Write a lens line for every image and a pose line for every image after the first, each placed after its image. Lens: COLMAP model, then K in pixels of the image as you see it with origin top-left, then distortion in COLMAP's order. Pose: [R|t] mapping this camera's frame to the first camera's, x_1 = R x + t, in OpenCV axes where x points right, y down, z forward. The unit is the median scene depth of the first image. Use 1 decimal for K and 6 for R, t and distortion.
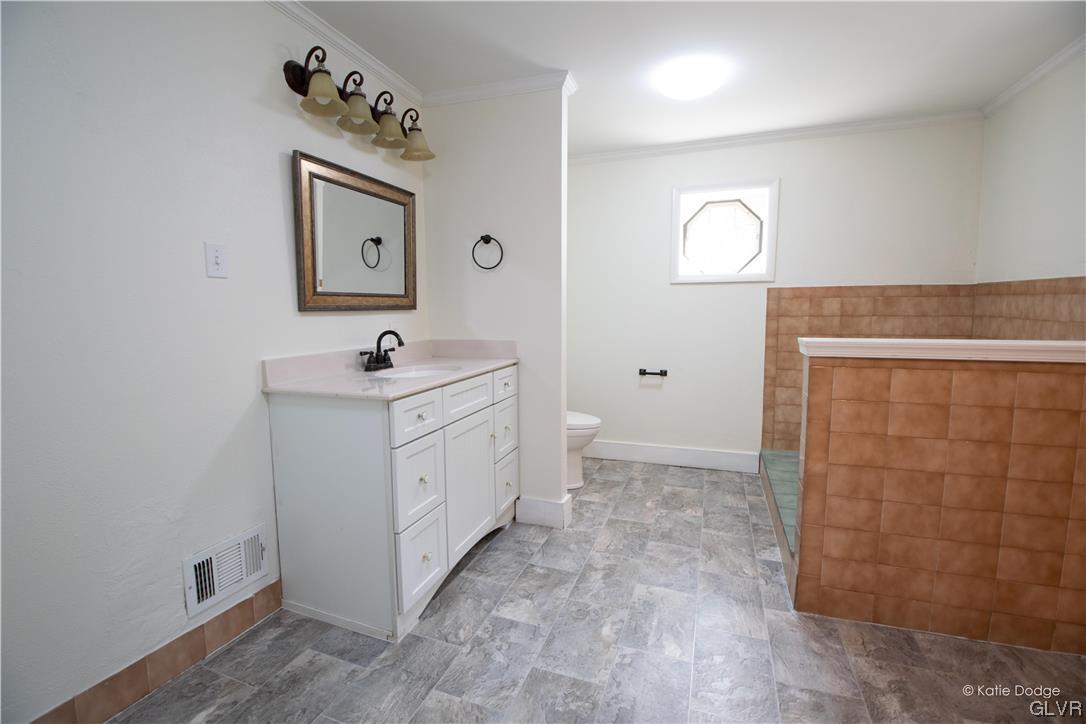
lens RADIAL K [[477.3, 0, 533.6], [0, 477.3, 357.8], [0, 0, 1]] dist [-0.005363, -0.011951]
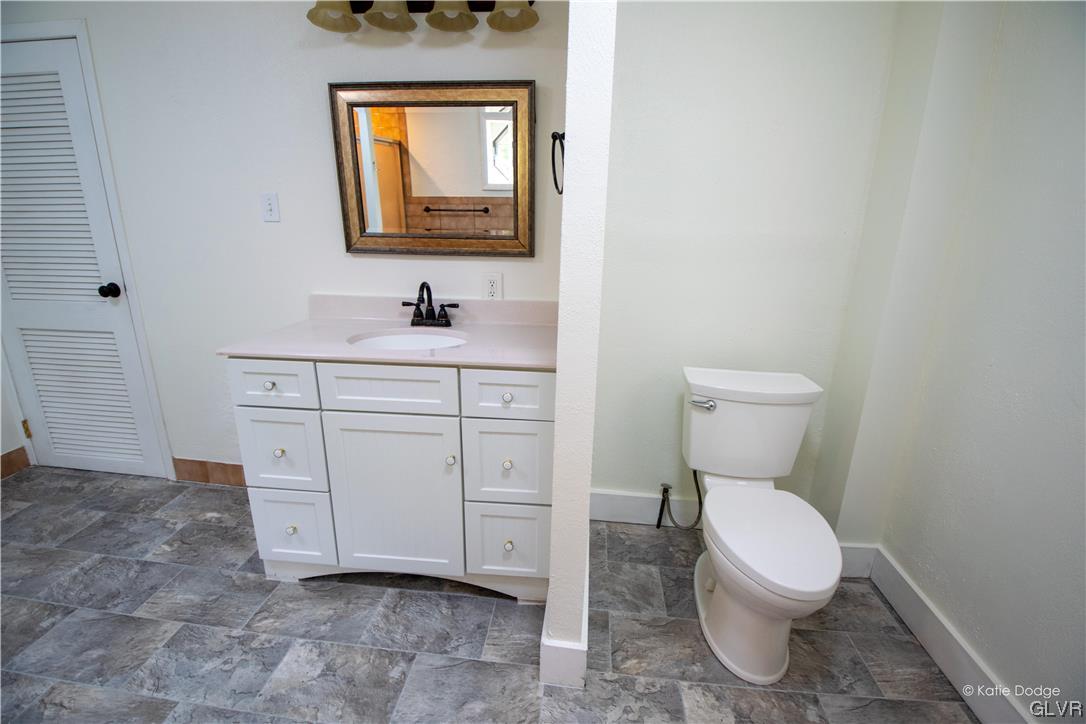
lens RADIAL K [[477.3, 0, 544.6], [0, 477.3, 360.4], [0, 0, 1]] dist [-0.005363, -0.011951]
pose [[0.259285, 0.278733, -0.924705, 0.616132], [-0.122418, 0.959211, 0.254808, -0.182277], [0.958011, 0.047133, 0.282831, 1.091992]]
